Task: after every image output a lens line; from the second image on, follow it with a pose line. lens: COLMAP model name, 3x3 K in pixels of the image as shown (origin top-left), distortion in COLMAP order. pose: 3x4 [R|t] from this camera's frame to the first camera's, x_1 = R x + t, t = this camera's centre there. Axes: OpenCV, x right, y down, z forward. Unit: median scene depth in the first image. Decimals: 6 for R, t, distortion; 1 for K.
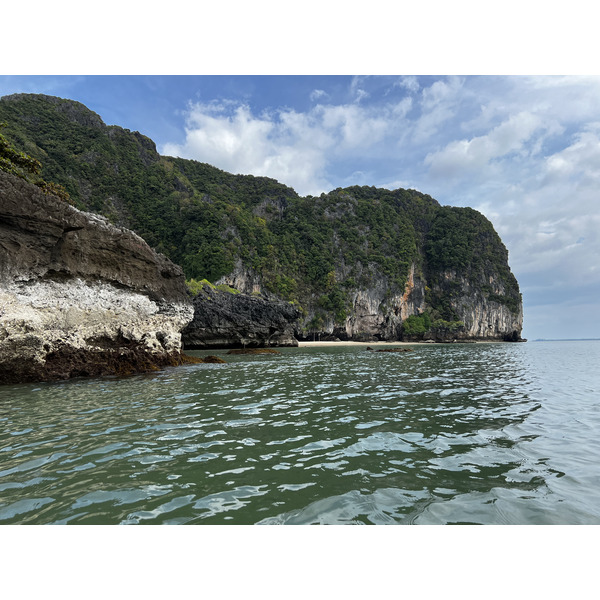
lens RADIAL K [[458.3, 0, 300.0], [0, 458.3, 300.0], [0, 0, 1]] dist [0.000548, -0.003714]
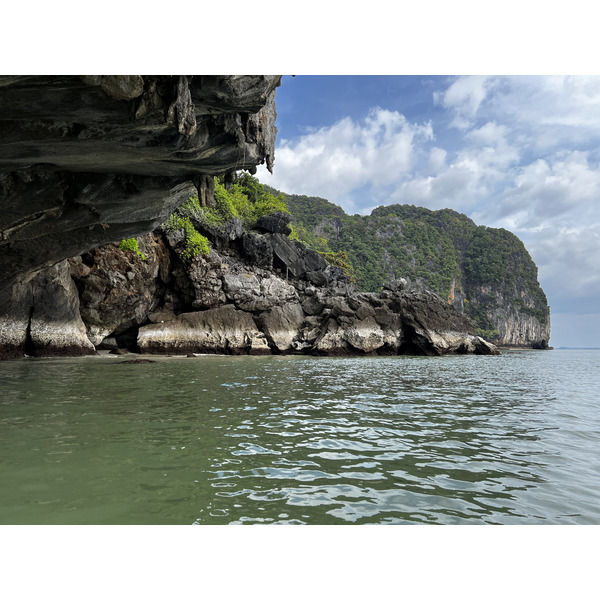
lens RADIAL K [[458.3, 0, 300.0], [0, 458.3, 300.0], [0, 0, 1]] dist [0.000548, -0.003714]
pose [[0.999124, 0.019537, -0.037016, -0.098011], [-0.019757, 0.999789, -0.005580, -0.013437], [0.036899, 0.006307, 0.999299, -0.164272]]
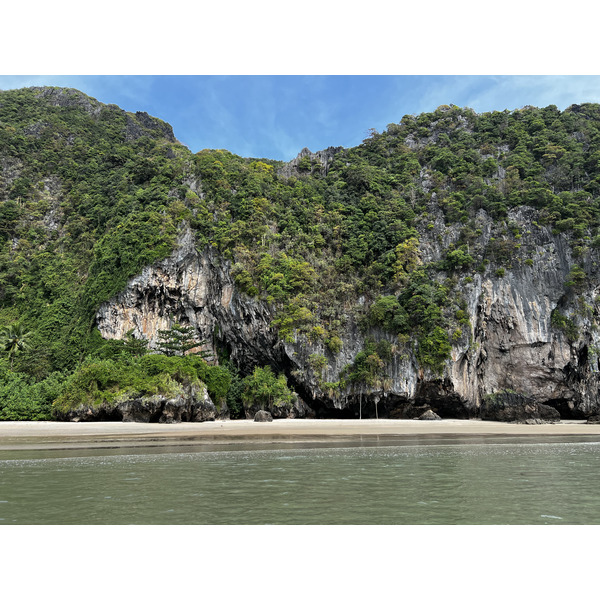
lens RADIAL K [[458.3, 0, 300.0], [0, 458.3, 300.0], [0, 0, 1]] dist [0.000548, -0.003714]
pose [[0.930970, -0.085578, -0.354925, 0.114744], [0.026391, 0.985371, -0.168366, 0.052664], [0.364141, 0.147377, 0.919609, 0.582288]]
